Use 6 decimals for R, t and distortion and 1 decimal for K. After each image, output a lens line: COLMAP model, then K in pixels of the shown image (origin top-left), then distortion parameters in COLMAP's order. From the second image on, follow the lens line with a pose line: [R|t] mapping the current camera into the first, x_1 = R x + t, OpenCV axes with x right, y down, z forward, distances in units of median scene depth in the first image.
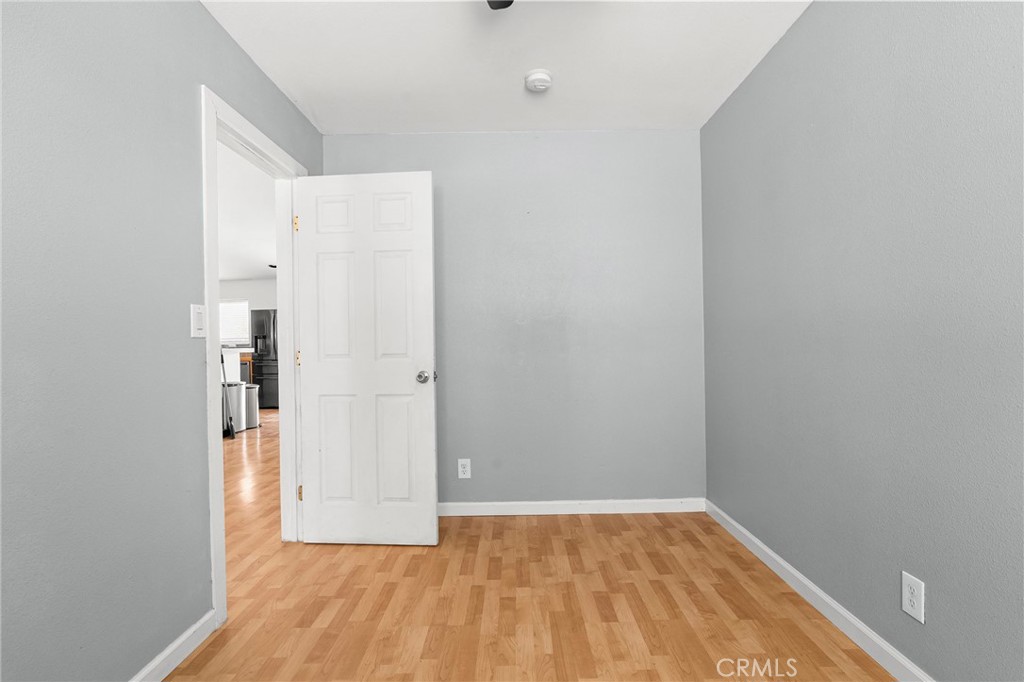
lens RADIAL K [[484.1, 0, 513.4], [0, 484.1, 341.9], [0, 0, 1]] dist [-0.000828, 0.000004]
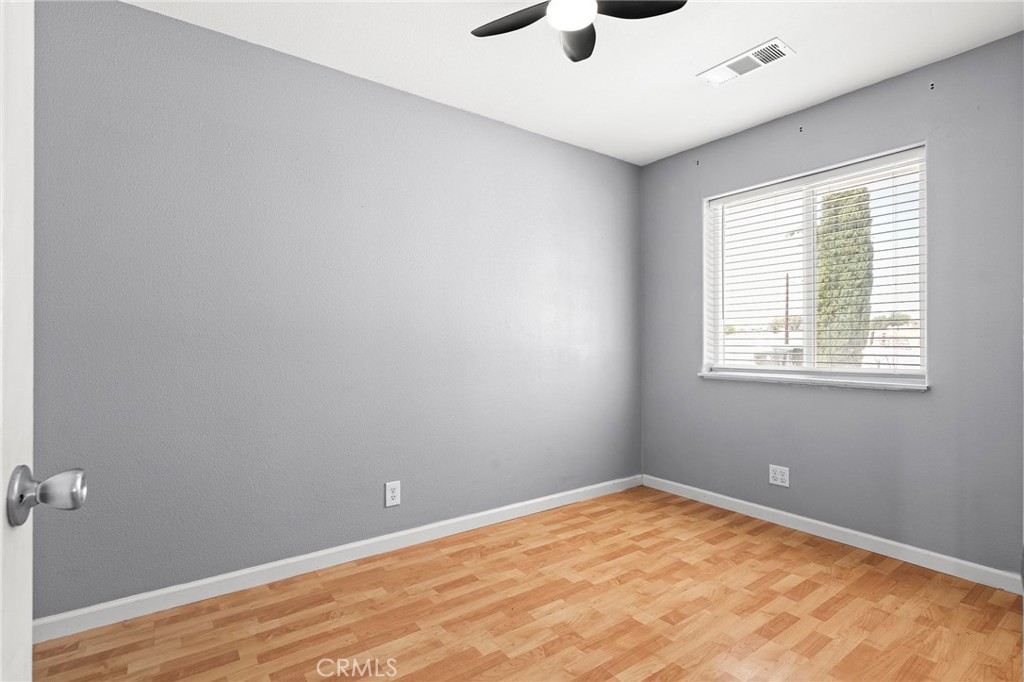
lens RADIAL K [[484.1, 0, 515.0], [0, 484.1, 341.1], [0, 0, 1]] dist [-0.000828, 0.000004]
pose [[-0.572762, 0.016438, 0.819557, -0.645655], [0.010333, 0.999864, -0.012833, 0.011741], [-0.819656, 0.001118, -0.572855, 1.265233]]
